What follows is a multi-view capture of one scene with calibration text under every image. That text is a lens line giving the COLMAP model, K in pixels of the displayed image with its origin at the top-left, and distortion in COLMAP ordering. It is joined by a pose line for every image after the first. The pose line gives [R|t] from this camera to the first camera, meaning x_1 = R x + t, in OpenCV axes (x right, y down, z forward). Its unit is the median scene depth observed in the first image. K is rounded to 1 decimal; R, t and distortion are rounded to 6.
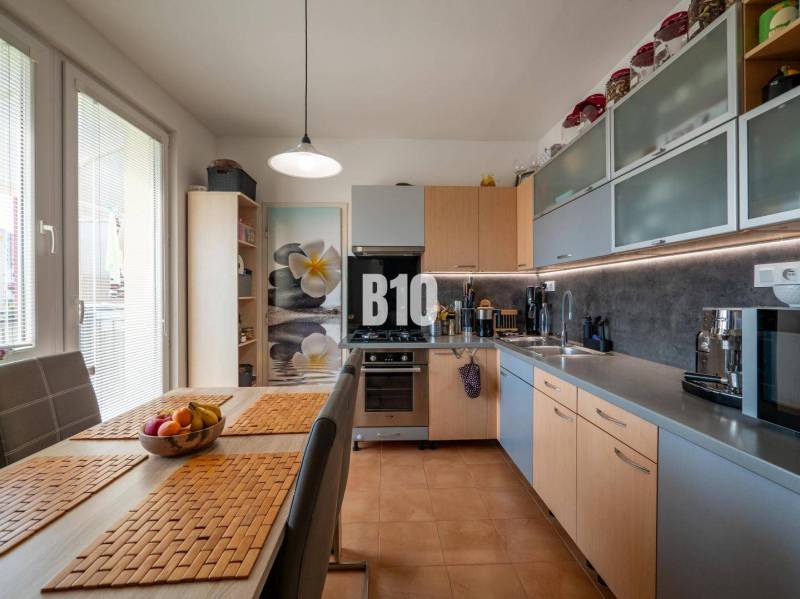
lens RADIAL K [[345.2, 0, 397.9], [0, 345.2, 292.0], [0, 0, 1]] dist [-0.001108, 0.000152]
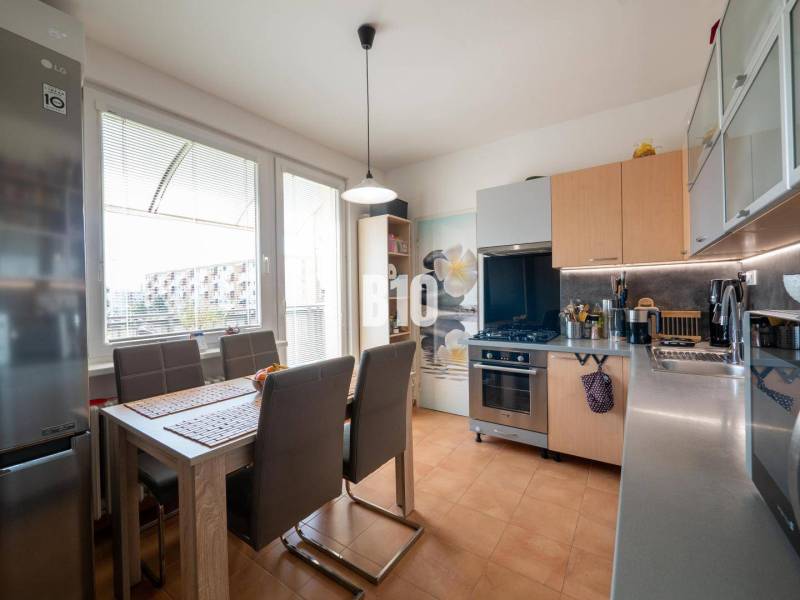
lens RADIAL K [[339.9, 0, 400.5], [0, 339.9, 292.2], [0, 0, 1]] dist [-0.000370, 0.000077]
pose [[0.799691, -0.017525, -0.600156, 0.288798], [0.019579, 0.999803, -0.003106, 0.000101], [0.600092, -0.009267, 0.799877, 0.026065]]
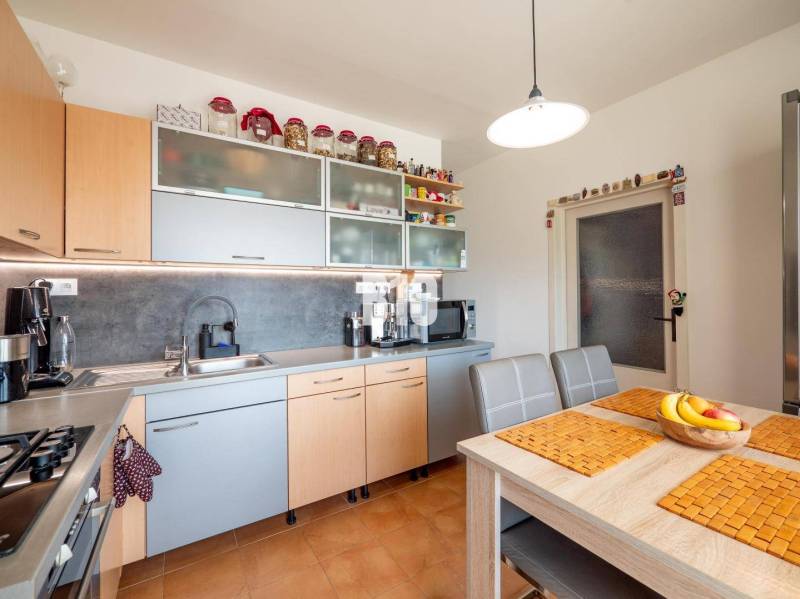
lens RADIAL K [[345.2, 0, 397.9], [0, 345.2, 292.0], [0, 0, 1]] dist [-0.001108, 0.000152]
pose [[-0.502536, 0.013233, 0.864455, -0.366389], [0.004871, 0.999910, -0.012474, 0.001550], [-0.864543, -0.002058, -0.502555, 0.806199]]
